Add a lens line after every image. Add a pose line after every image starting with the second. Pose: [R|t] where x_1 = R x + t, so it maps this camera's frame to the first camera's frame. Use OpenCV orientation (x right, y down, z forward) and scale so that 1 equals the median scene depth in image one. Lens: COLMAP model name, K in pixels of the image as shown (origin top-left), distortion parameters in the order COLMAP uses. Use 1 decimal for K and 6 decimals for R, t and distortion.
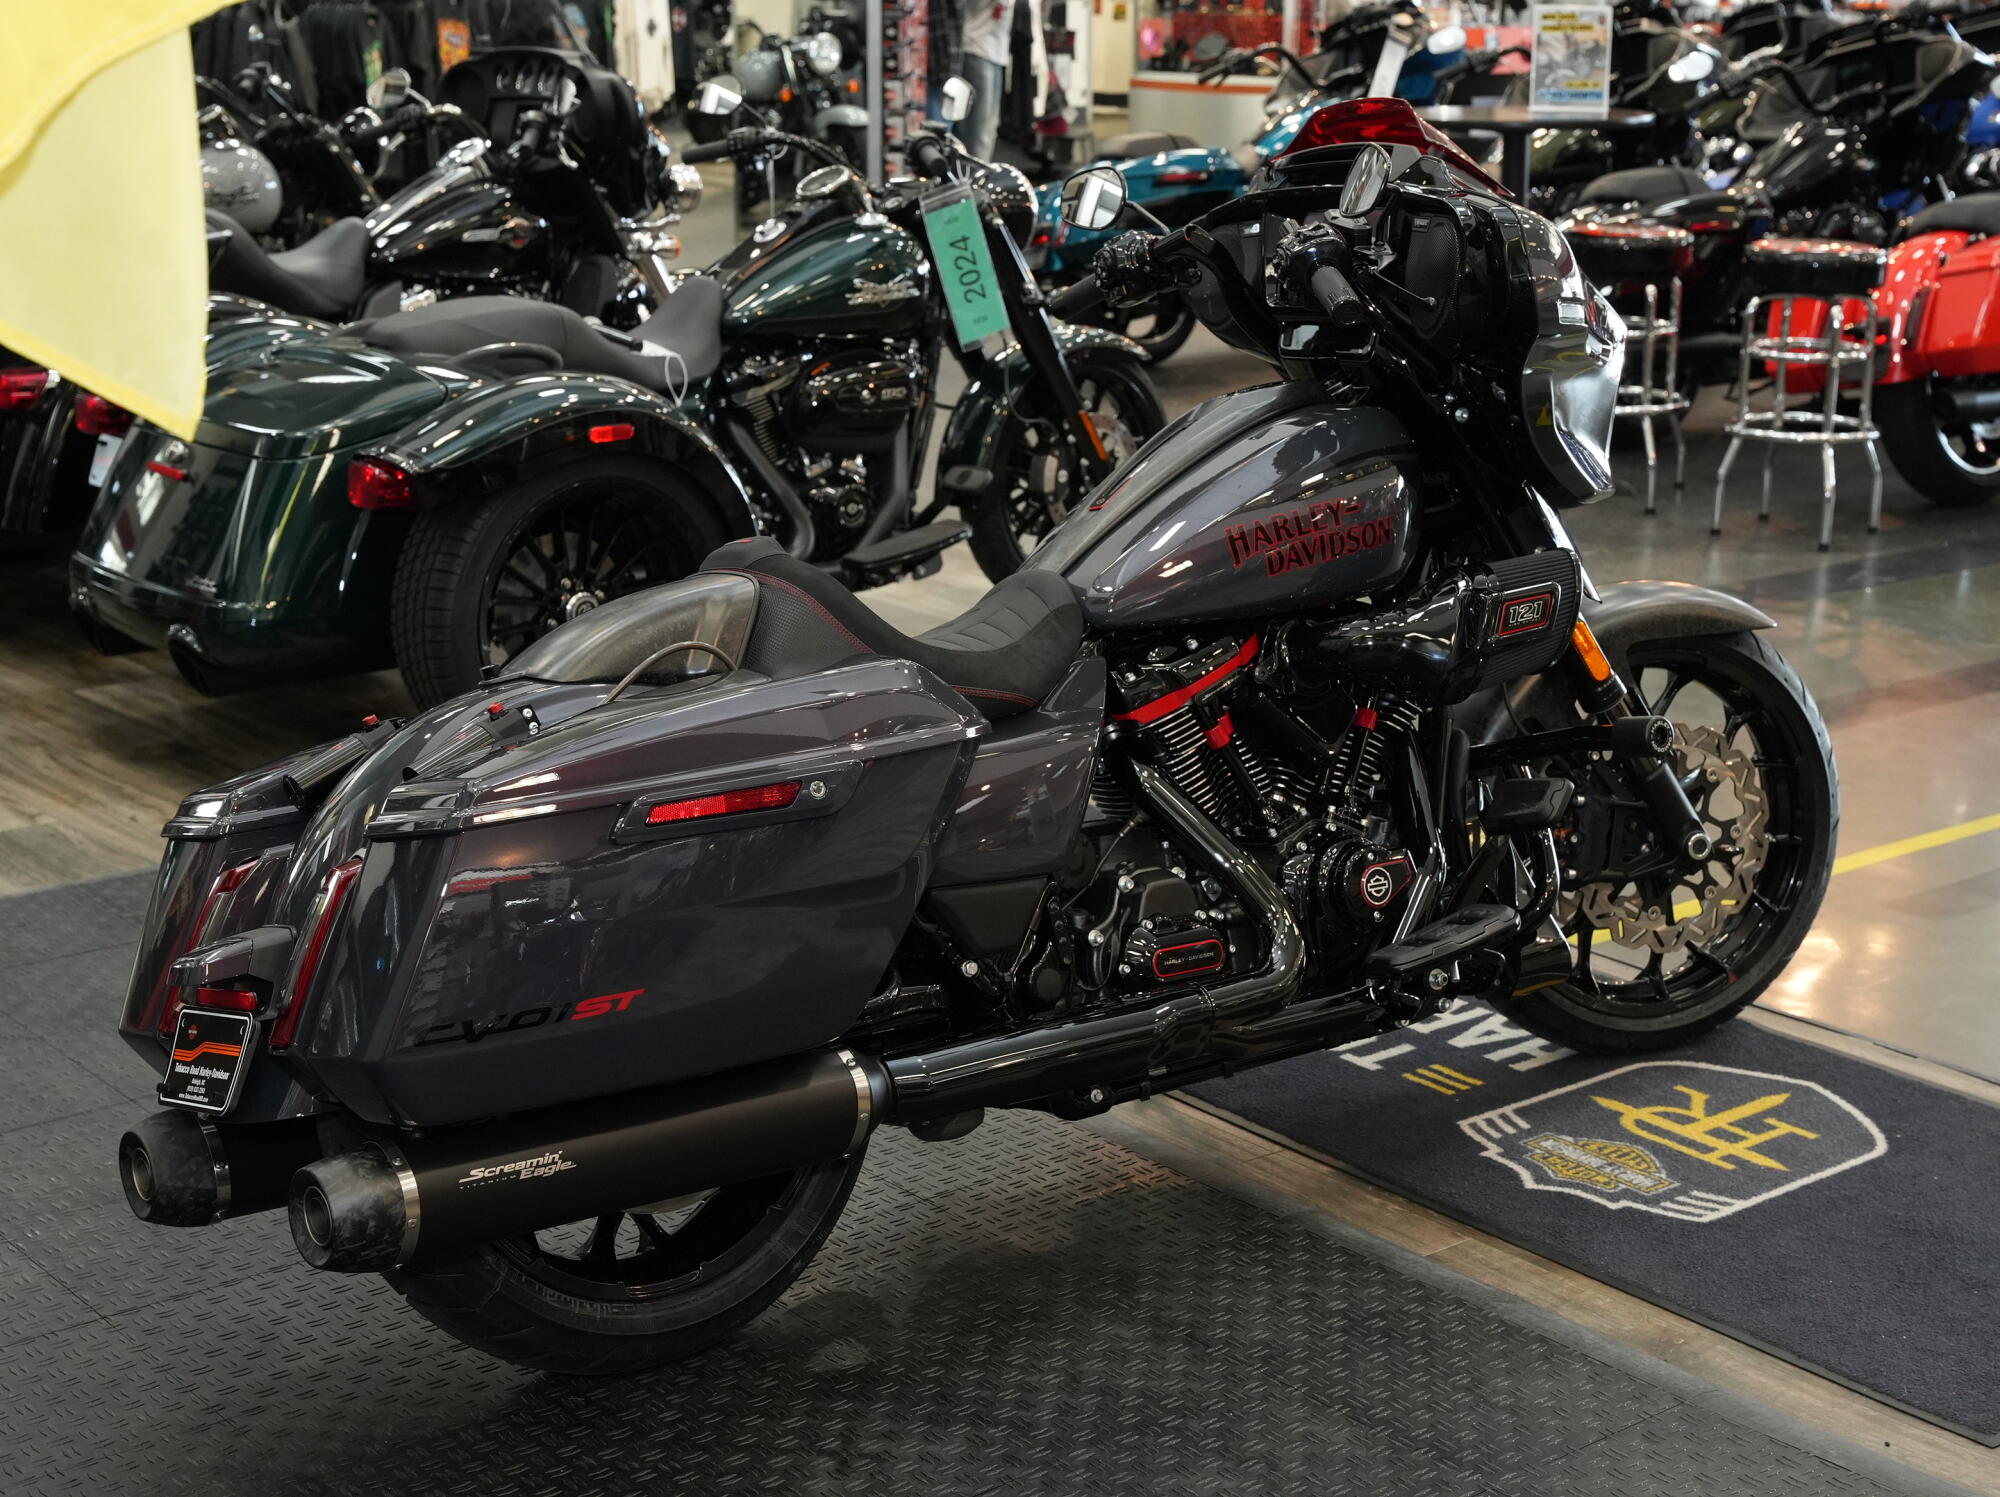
lens RADIAL K [[3080.0, 0, 996.5], [0, 3080.0, 747.4], [0, 0, 1]] dist [0.003516, 0.000000]
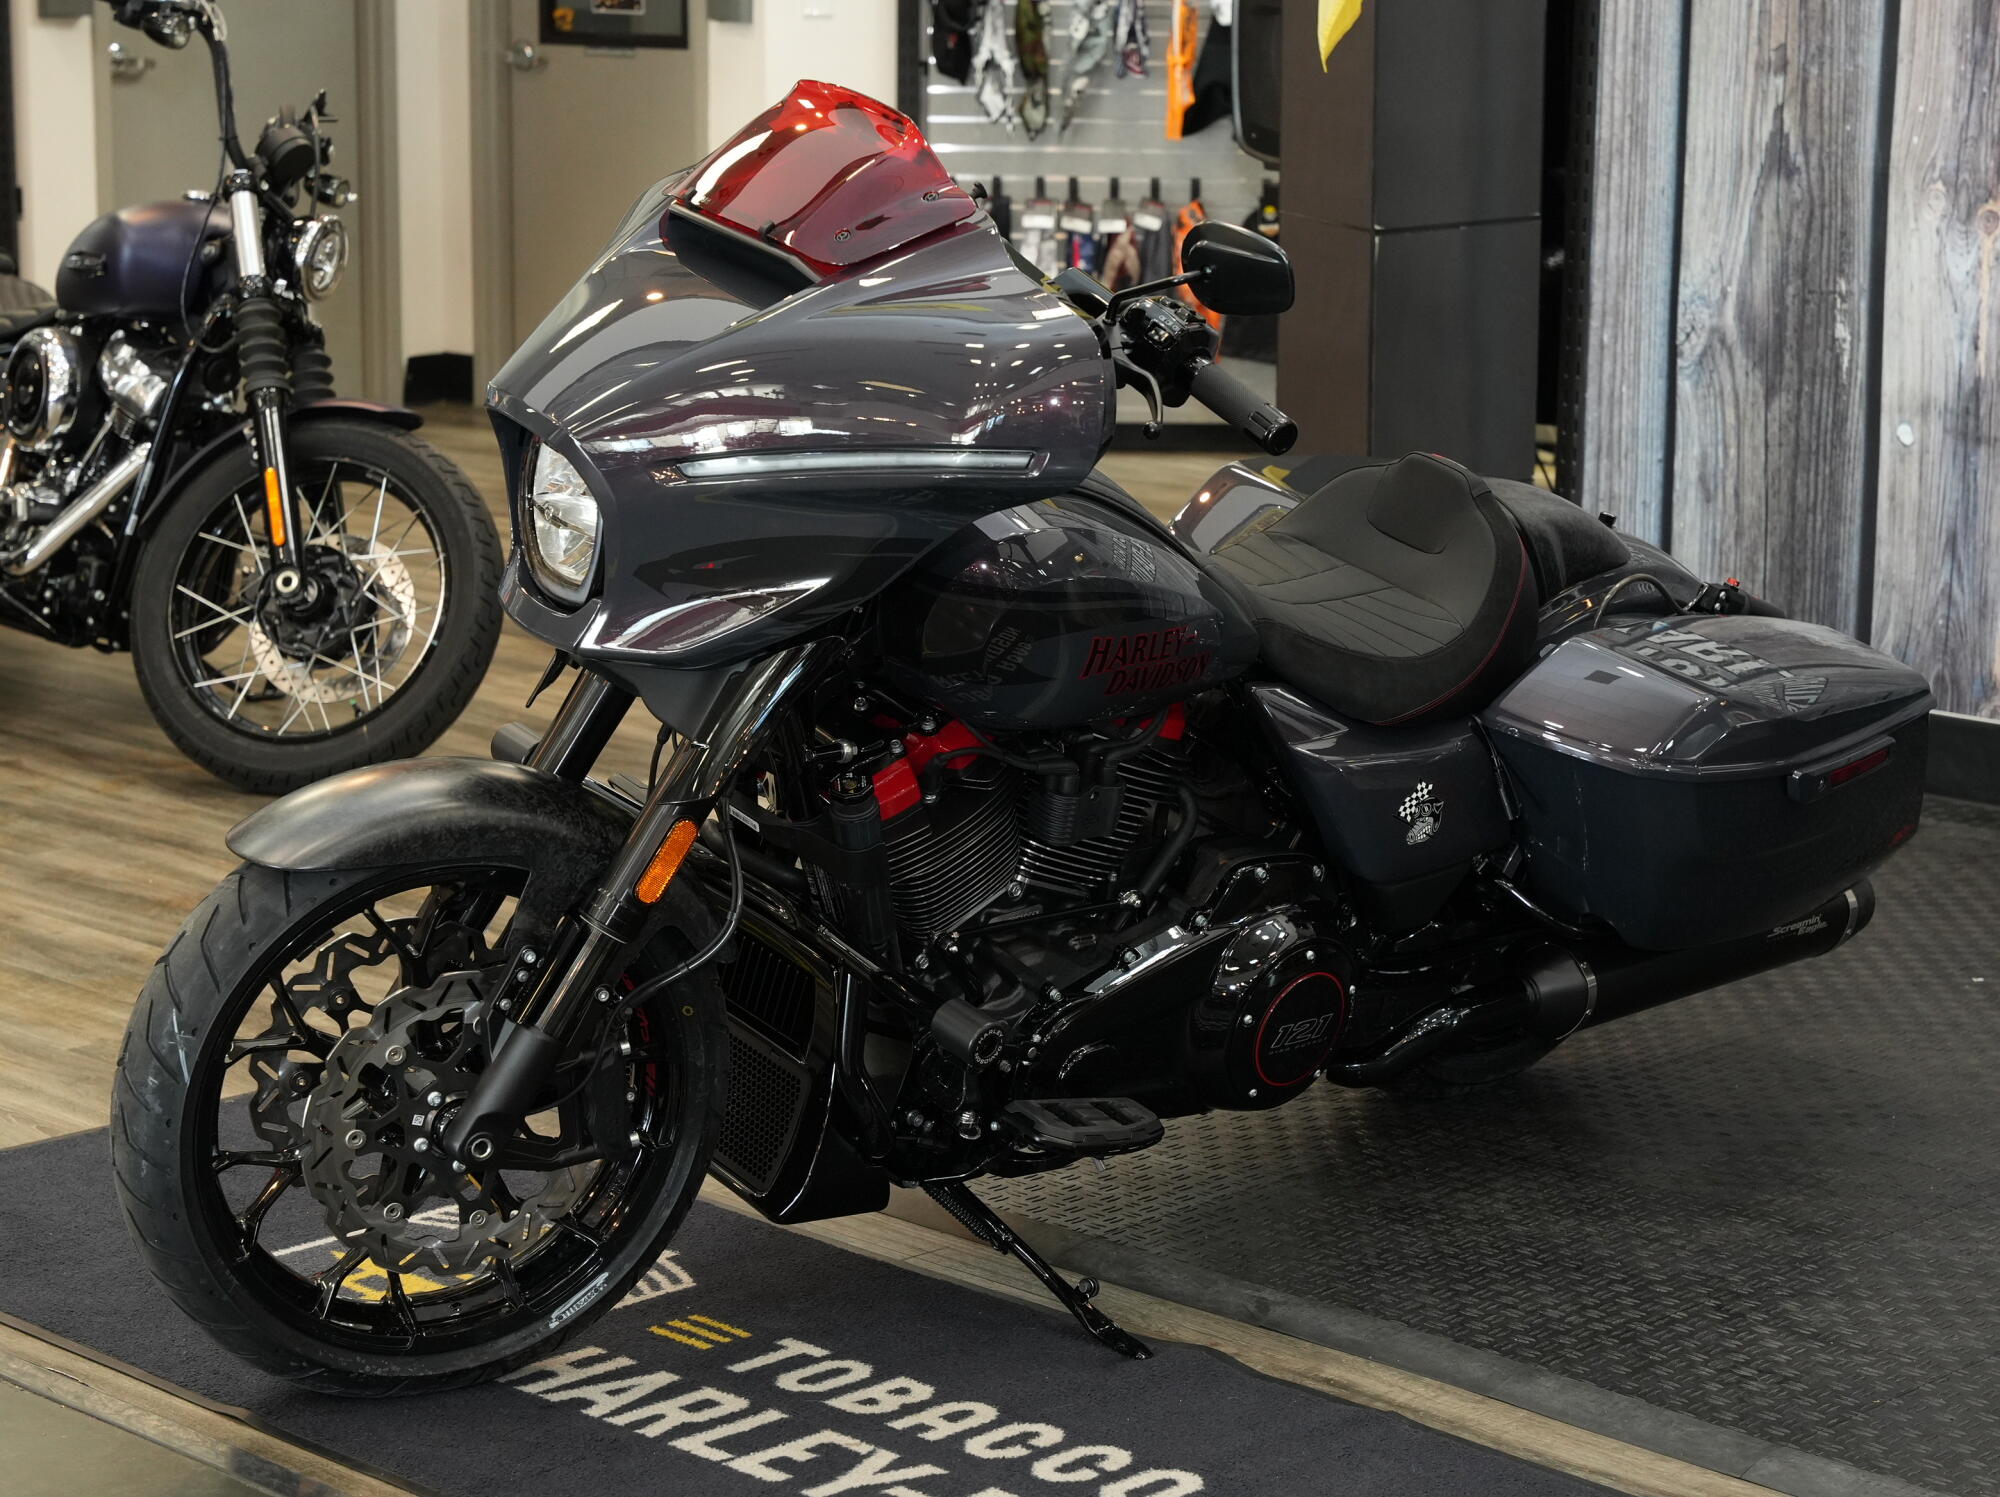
lens RADIAL K [[4357.1, 0, 987.3], [0, 4357.1, 749.1], [0, 0, 1]] dist [0.038525, 0.000000]
pose [[-0.993133, 0.009078, -0.116640, 0.209375], [-0.042803, 0.899667, 0.434473, -0.529347], [0.108881, 0.436482, -0.893100, 2.018348]]
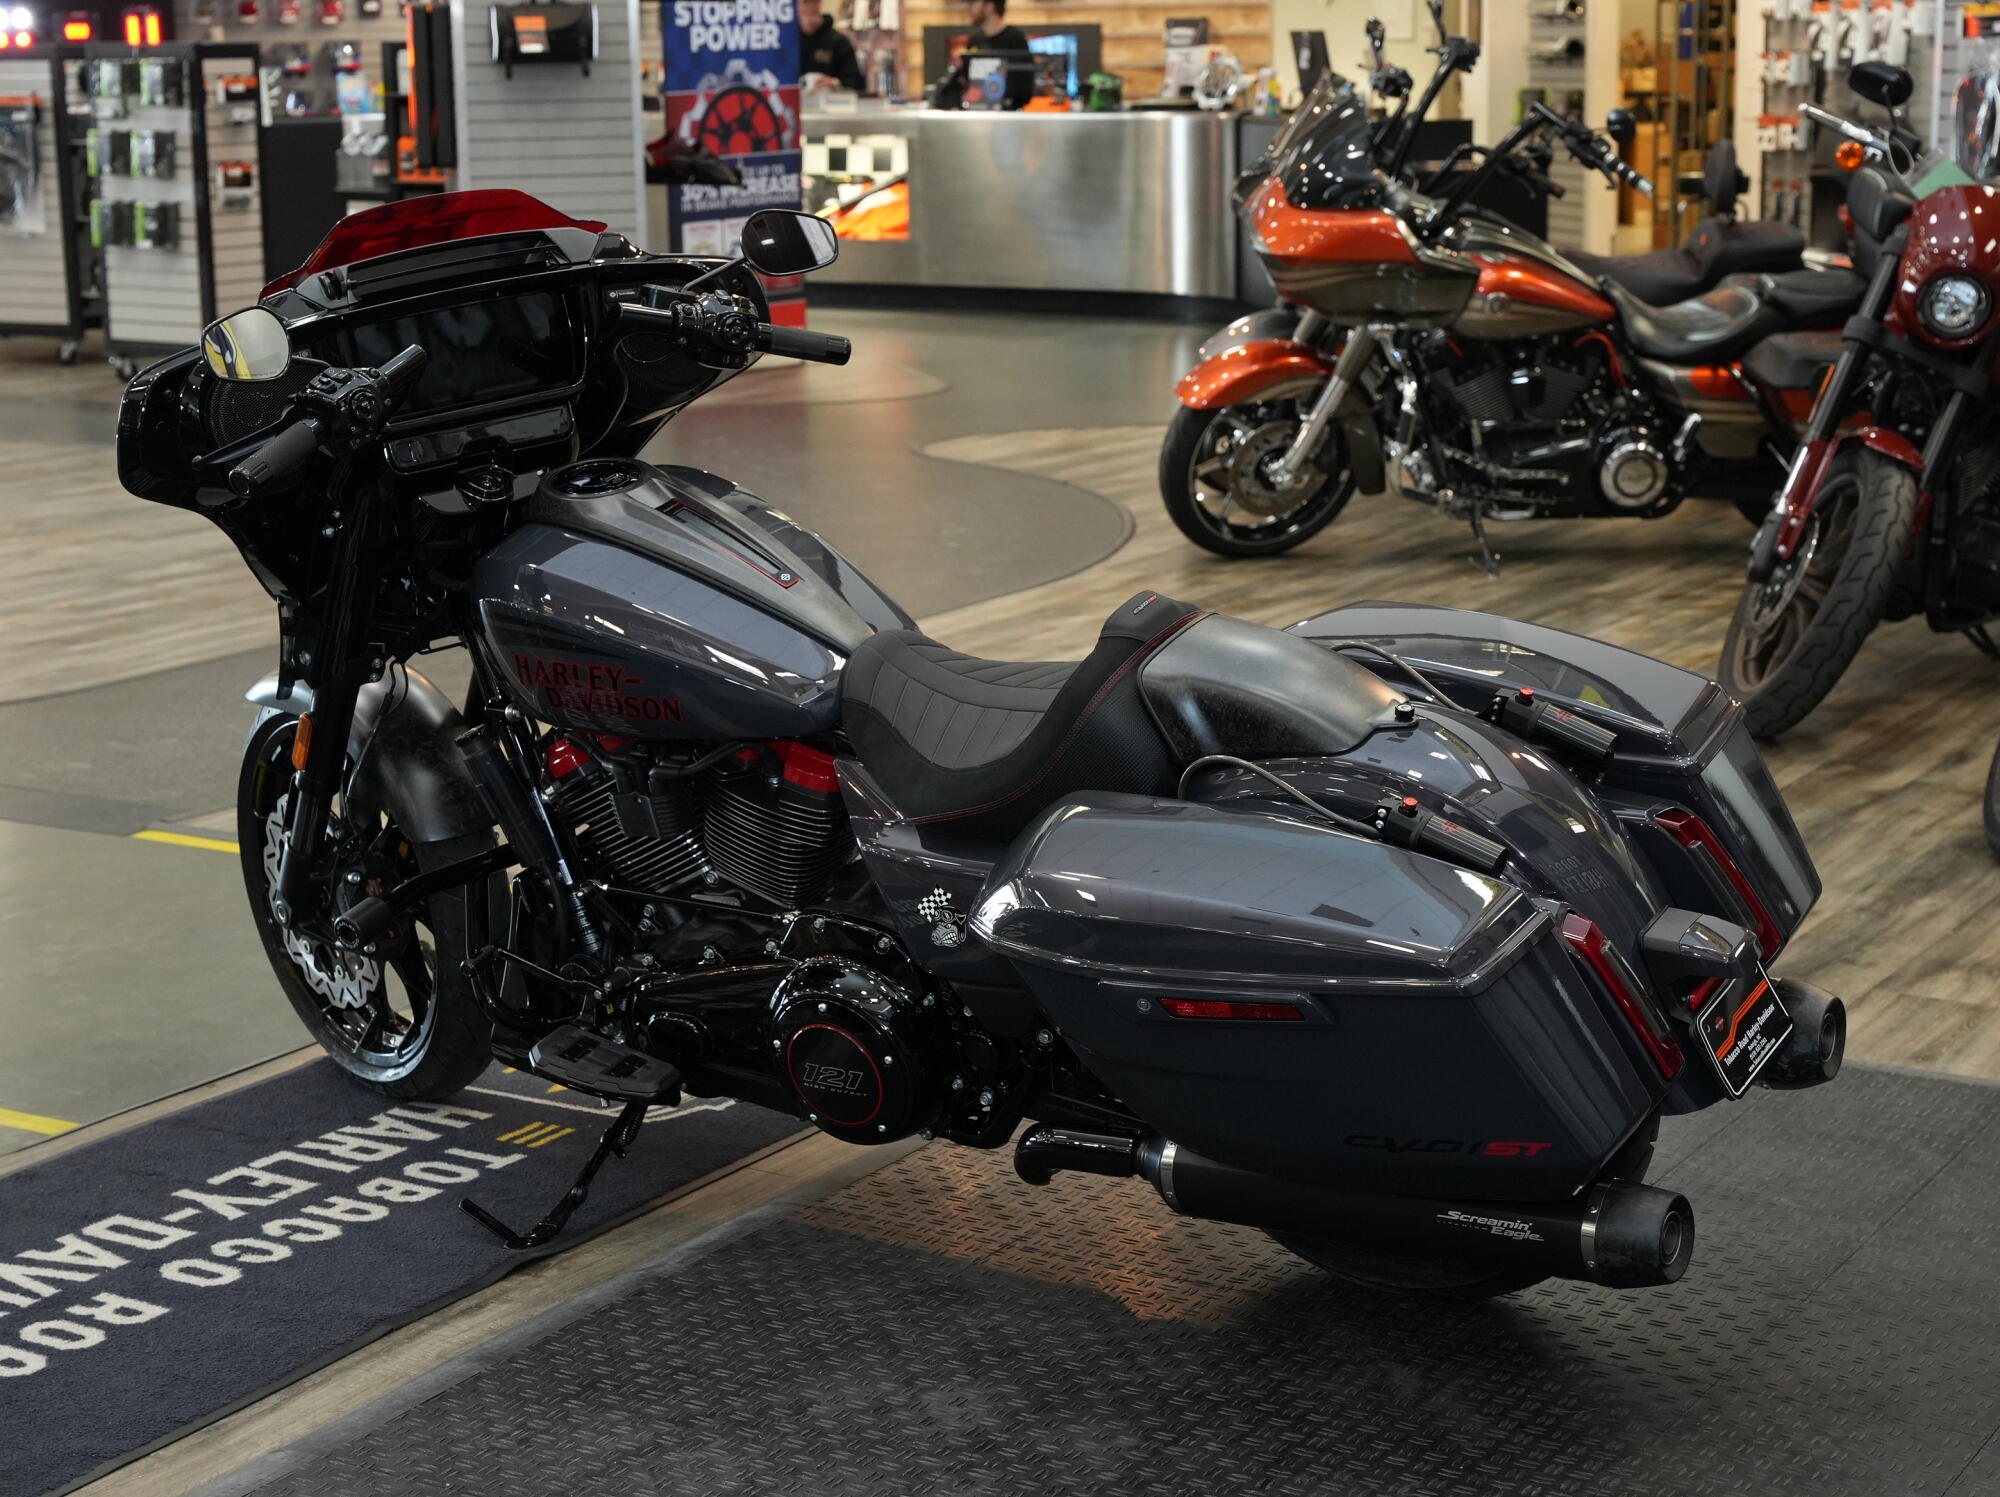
lens RADIAL K [[3499.5, 0, 993.1], [0, 3499.5, 749.3], [0, 0, 1]] dist [0.026375, 0.000000]
pose [[-0.331483, -0.189967, 0.924138, -1.006738], [0.252575, 0.925898, 0.280926, -0.315158], [-0.909024, 0.326537, -0.258939, 1.175925]]
